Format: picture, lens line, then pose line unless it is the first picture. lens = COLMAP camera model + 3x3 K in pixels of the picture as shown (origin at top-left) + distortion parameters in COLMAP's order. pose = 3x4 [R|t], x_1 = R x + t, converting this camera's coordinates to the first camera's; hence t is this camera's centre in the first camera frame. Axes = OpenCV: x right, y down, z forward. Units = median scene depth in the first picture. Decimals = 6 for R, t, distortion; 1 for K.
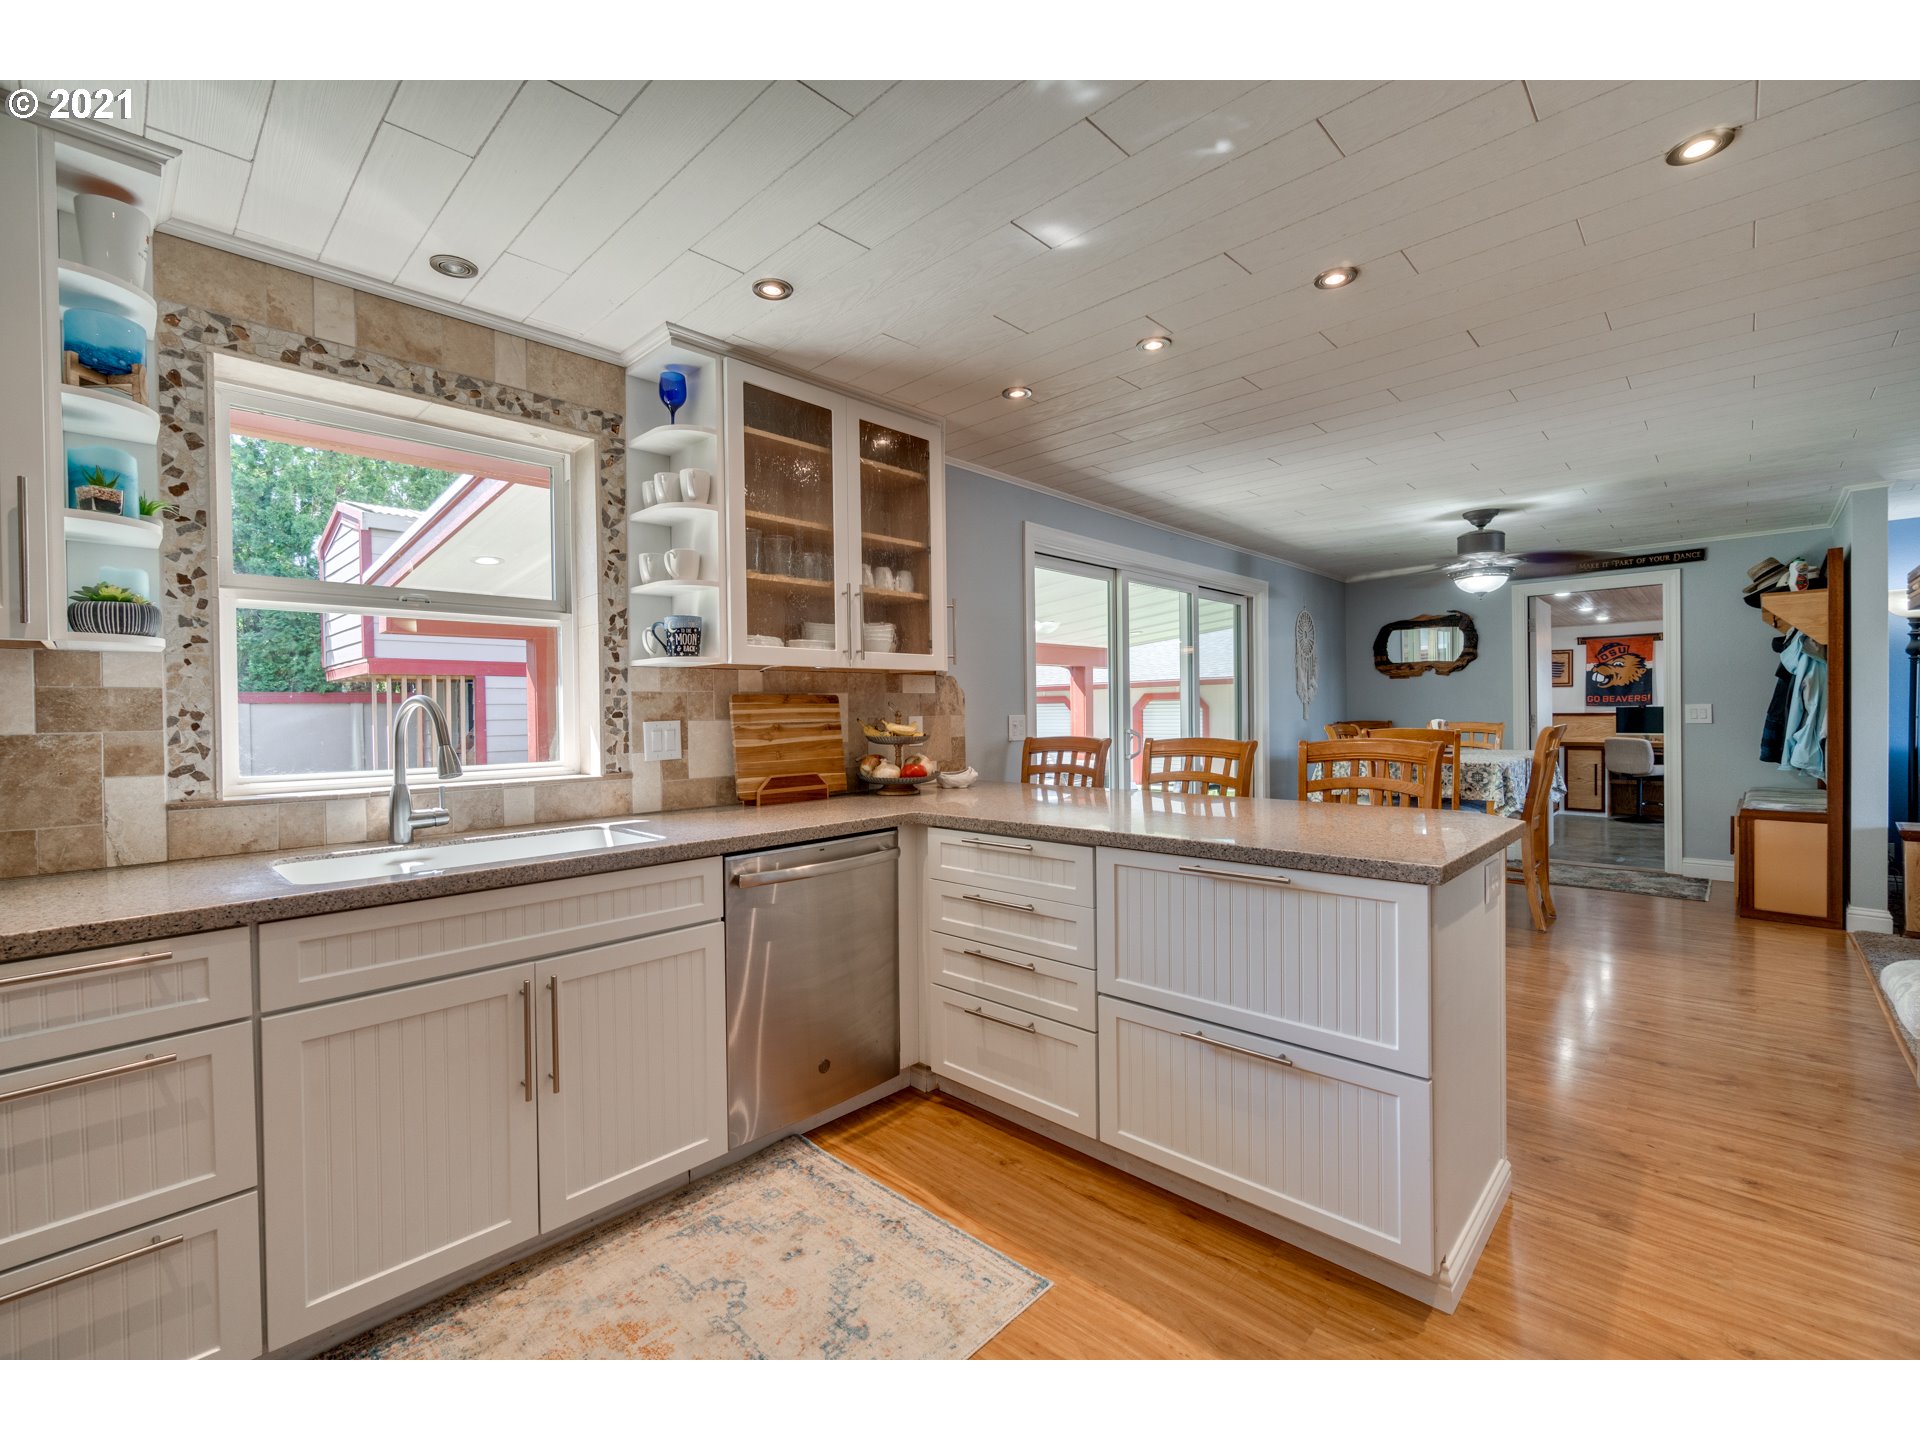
lens RADIAL K [[821.5, 0, 952.1], [0, 821.5, 720.9], [0, 0, 1]] dist [-0.008581, 0.001153]
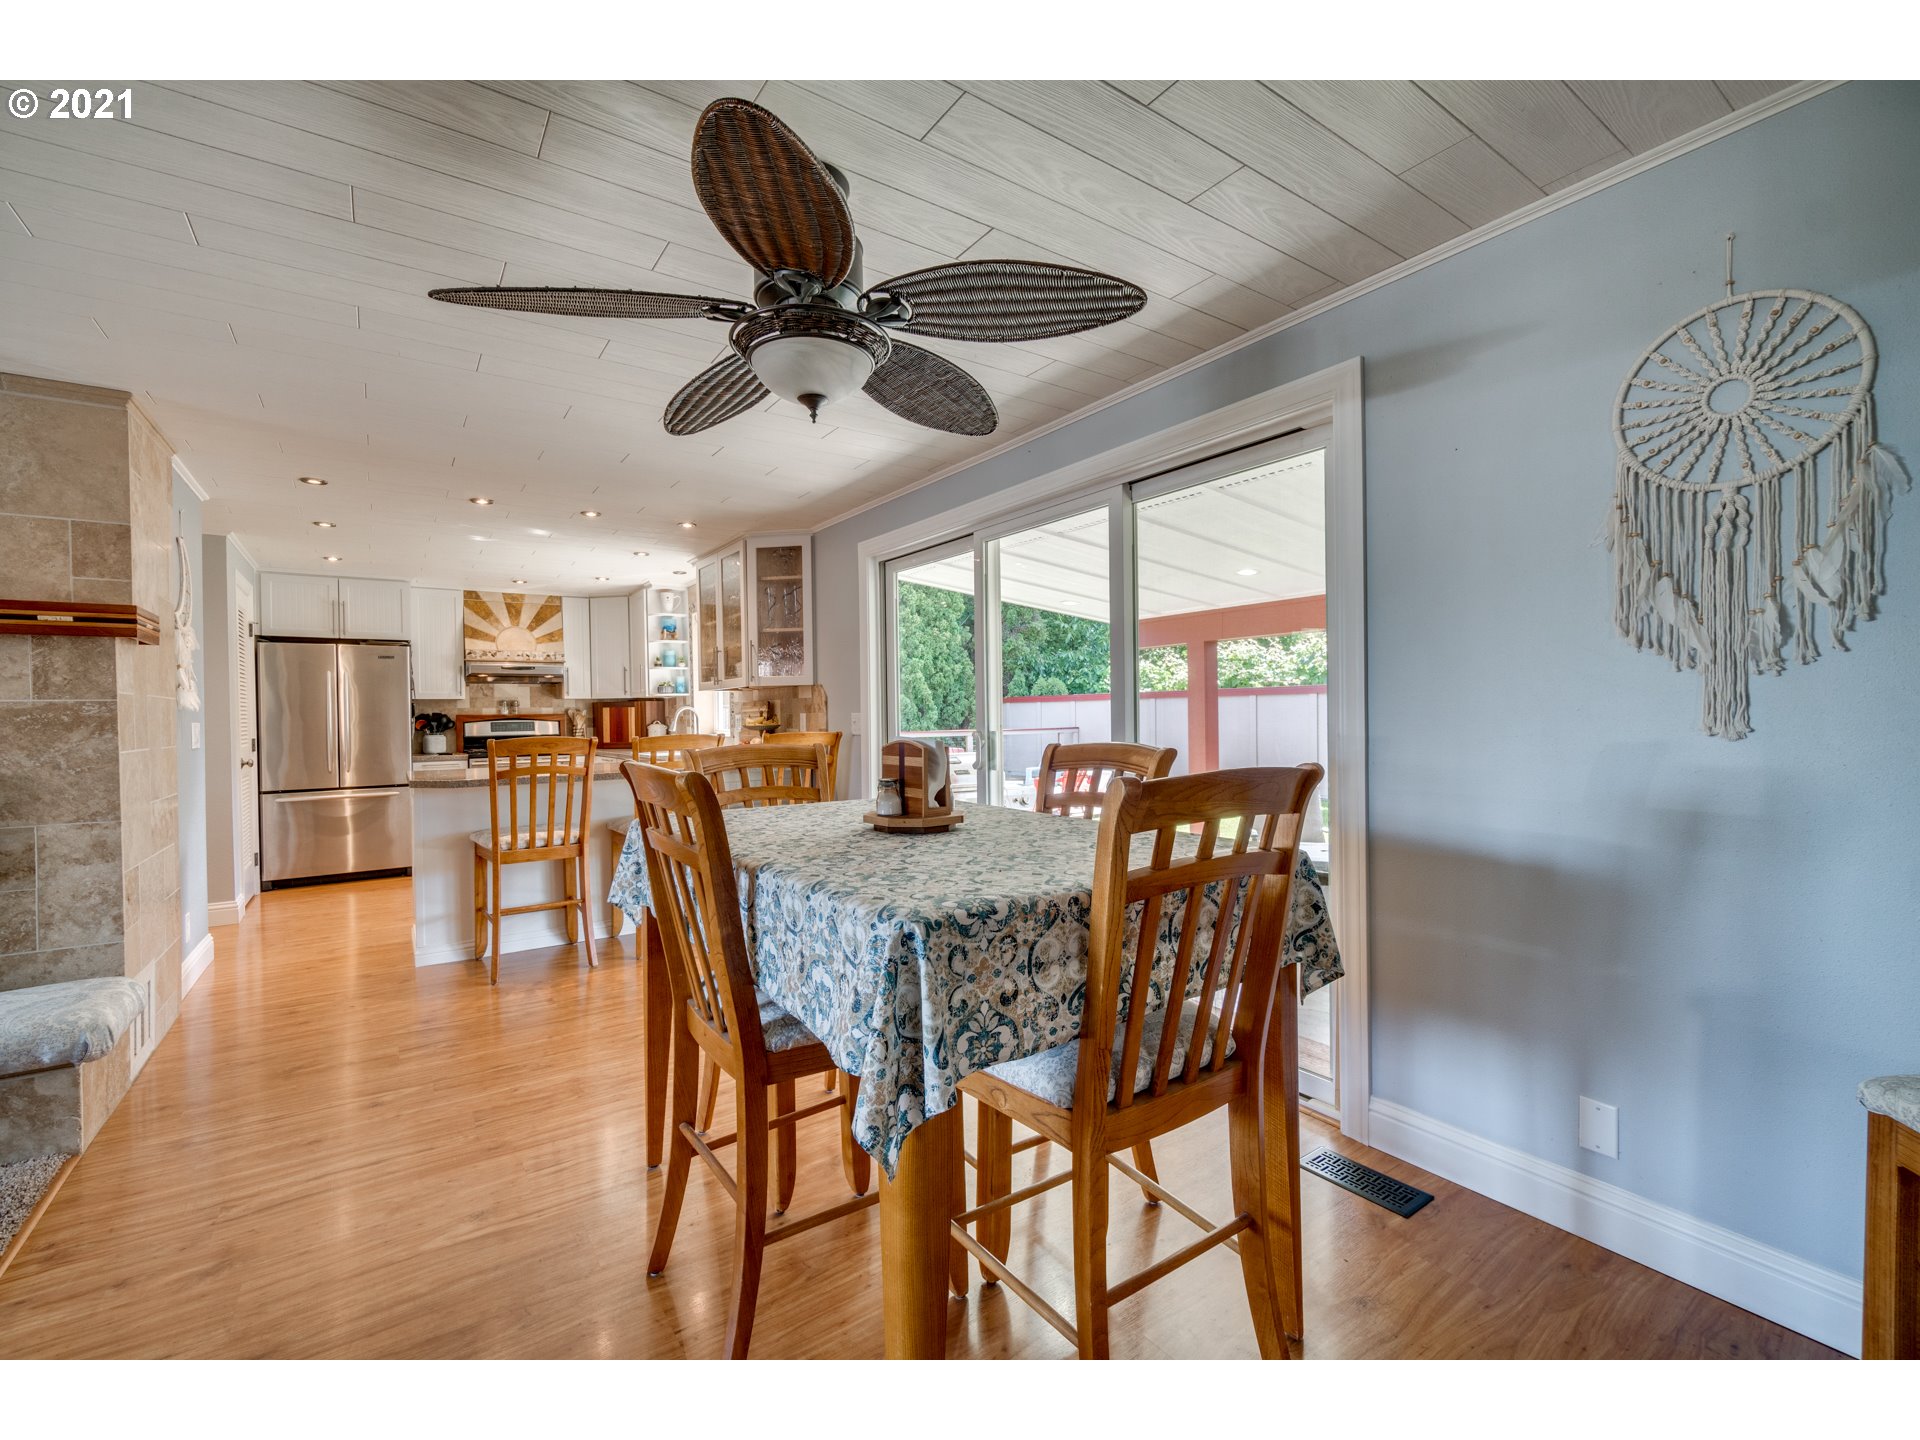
lens RADIAL K [[821.5, 0, 952.1], [0, 821.5, 720.9], [0, 0, 1]] dist [-0.008581, 0.001153]
pose [[-0.192898, 0.025398, -0.980890, 1.858752], [0.005484, 0.999677, 0.024805, -0.036212], [0.981204, -0.000595, -0.192975, 2.099470]]
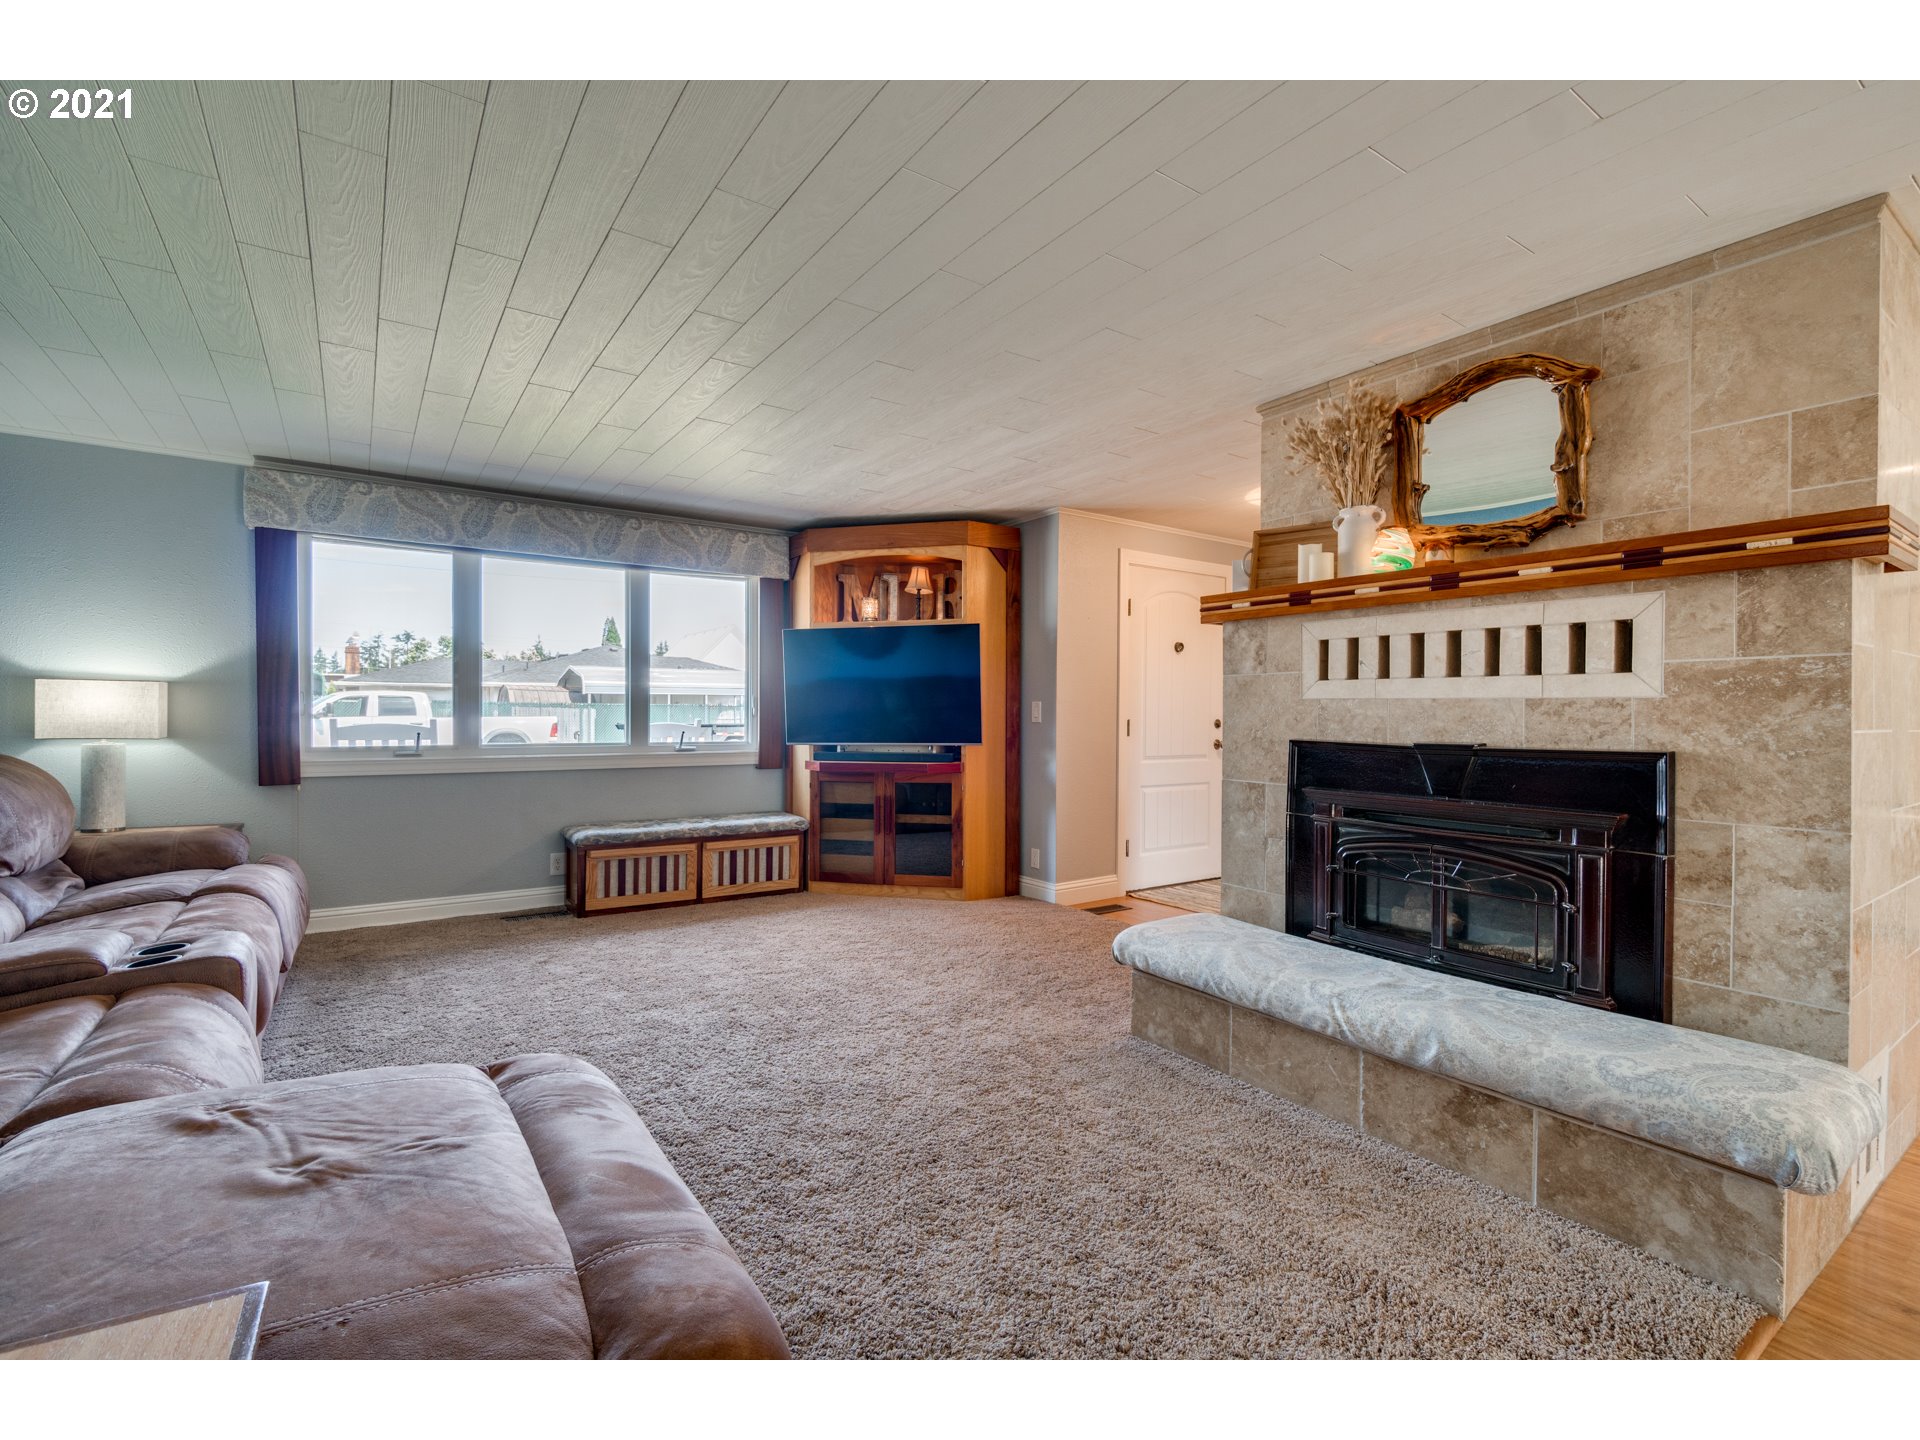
lens RADIAL K [[844.0, 0, 960.0], [0, 844.0, 720.0], [0, 0, 1]] dist [0.001736, 0.000461]
pose [[-0.979629, 0.006463, 0.200710, 1.639770], [0.009828, 0.999827, 0.015776, -0.003751], [-0.200573, 0.017427, -0.979524, 1.704514]]
